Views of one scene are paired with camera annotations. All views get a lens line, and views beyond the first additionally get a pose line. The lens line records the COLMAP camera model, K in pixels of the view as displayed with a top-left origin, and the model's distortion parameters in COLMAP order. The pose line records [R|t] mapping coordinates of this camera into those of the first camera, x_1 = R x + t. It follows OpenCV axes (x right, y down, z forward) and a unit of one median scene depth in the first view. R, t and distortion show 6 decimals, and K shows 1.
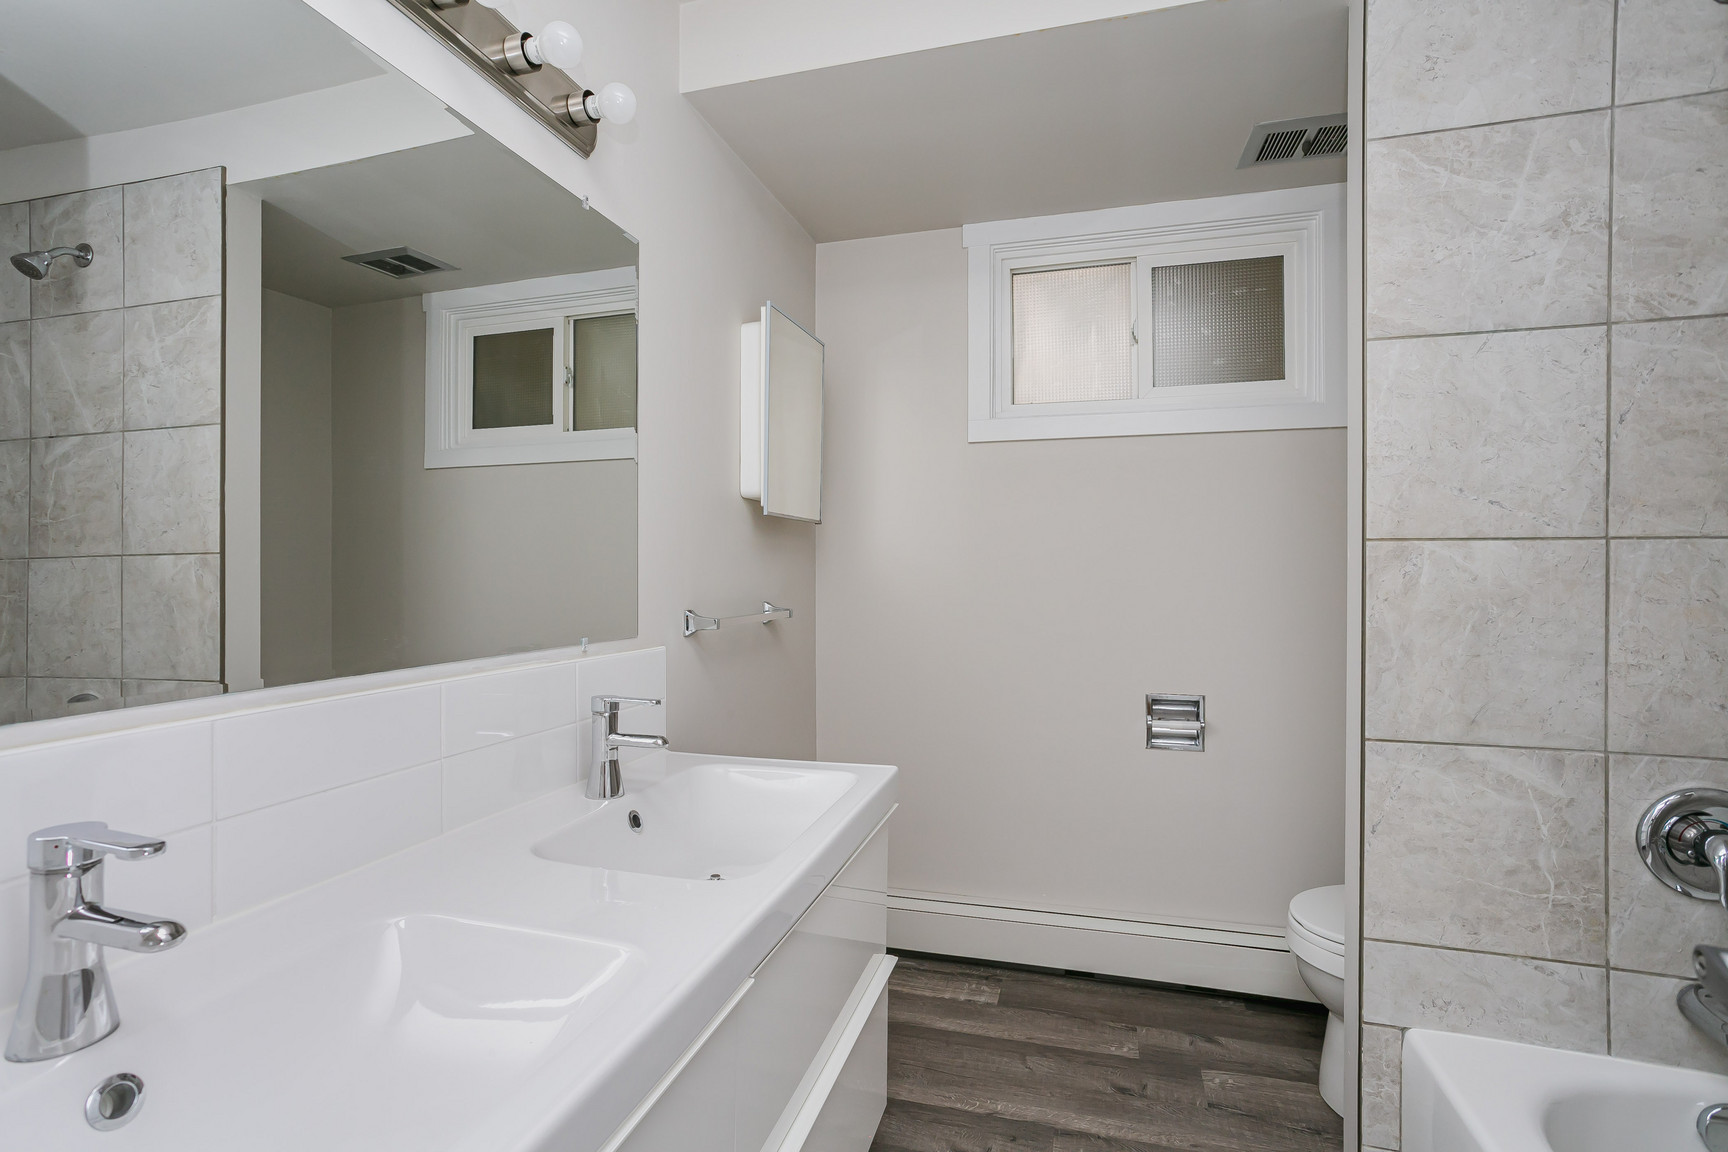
lens RADIAL K [[809.8, 0, 862.1], [0, 809.8, 589.7], [0, 0, 1]] dist [-0.023117, 0.023080]
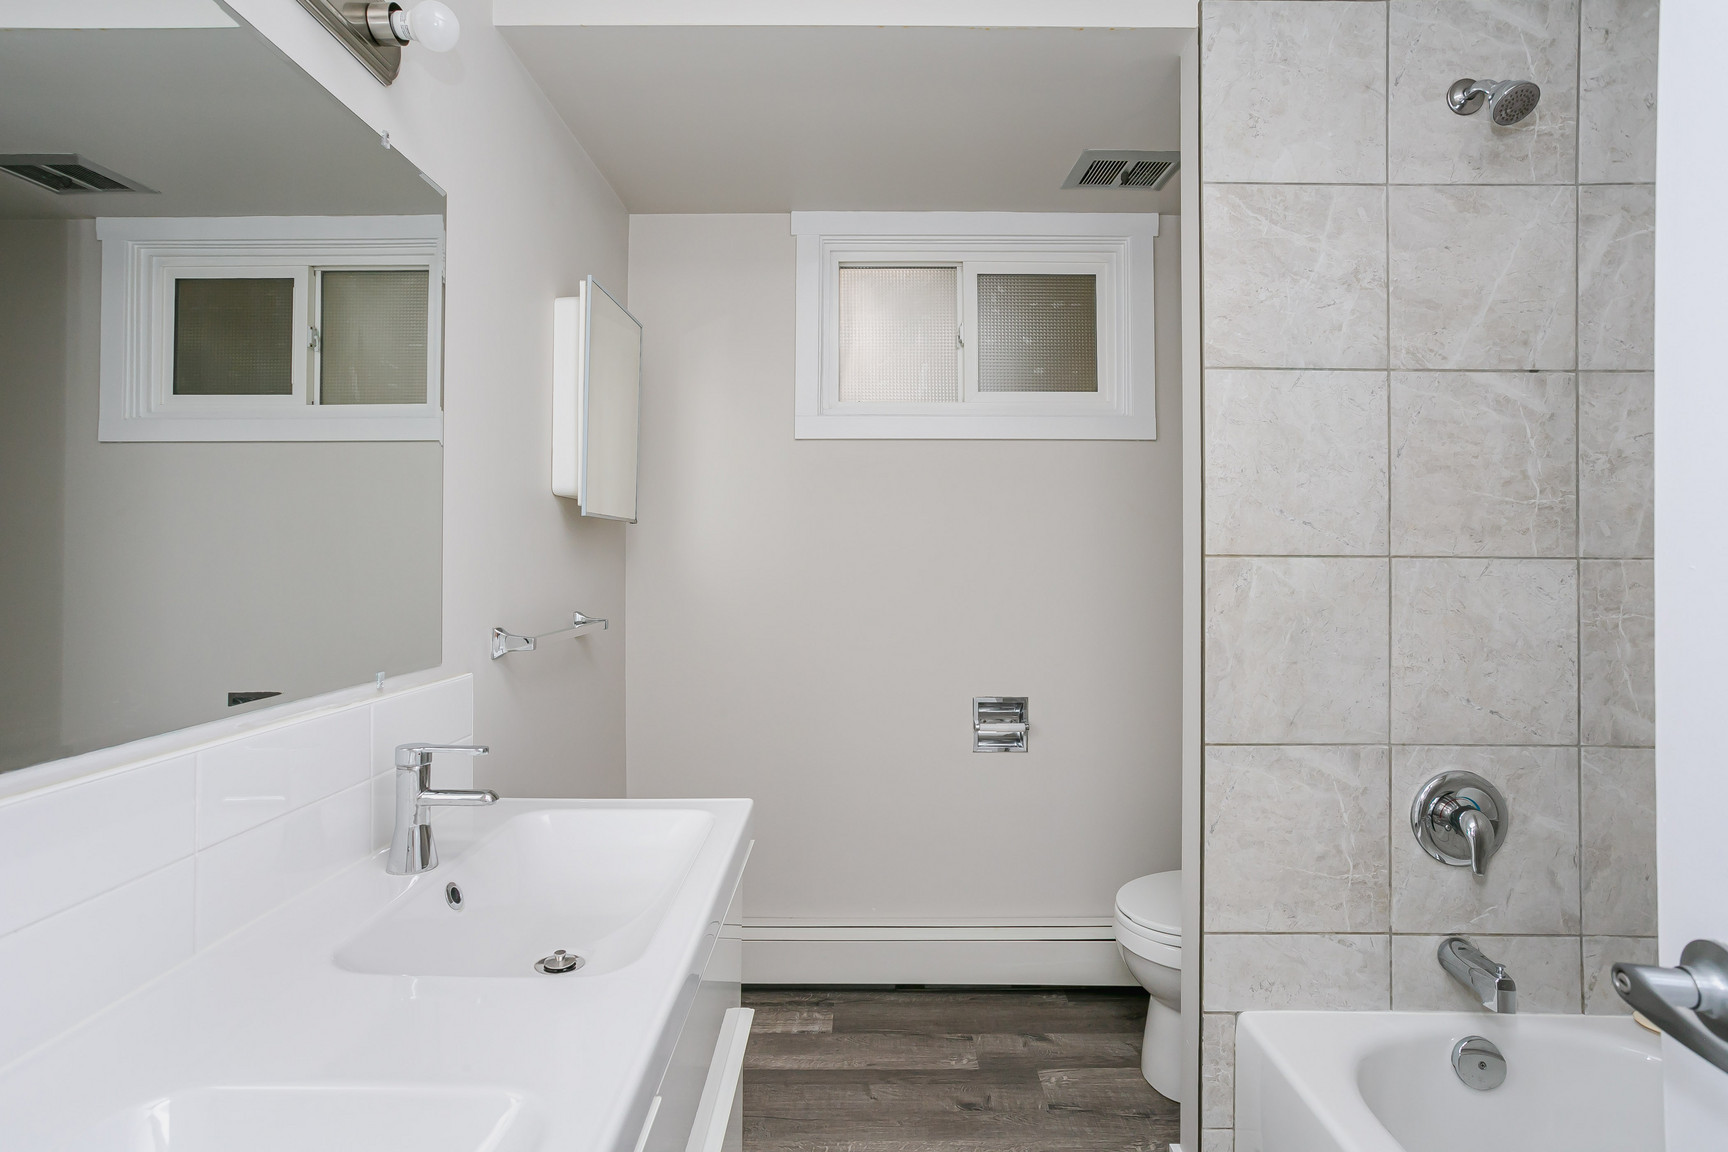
lens RADIAL K [[834.3, 0, 852.3], [0, 834.3, 564.7], [0, 0, 1]] dist [-0.029023, 0.026905]
pose [[0.963504, -0.000041, 0.267695, -0.113417], [0.003621, 0.999911, -0.012879, -0.037629], [-0.267670, 0.013379, 0.963418, 0.071558]]
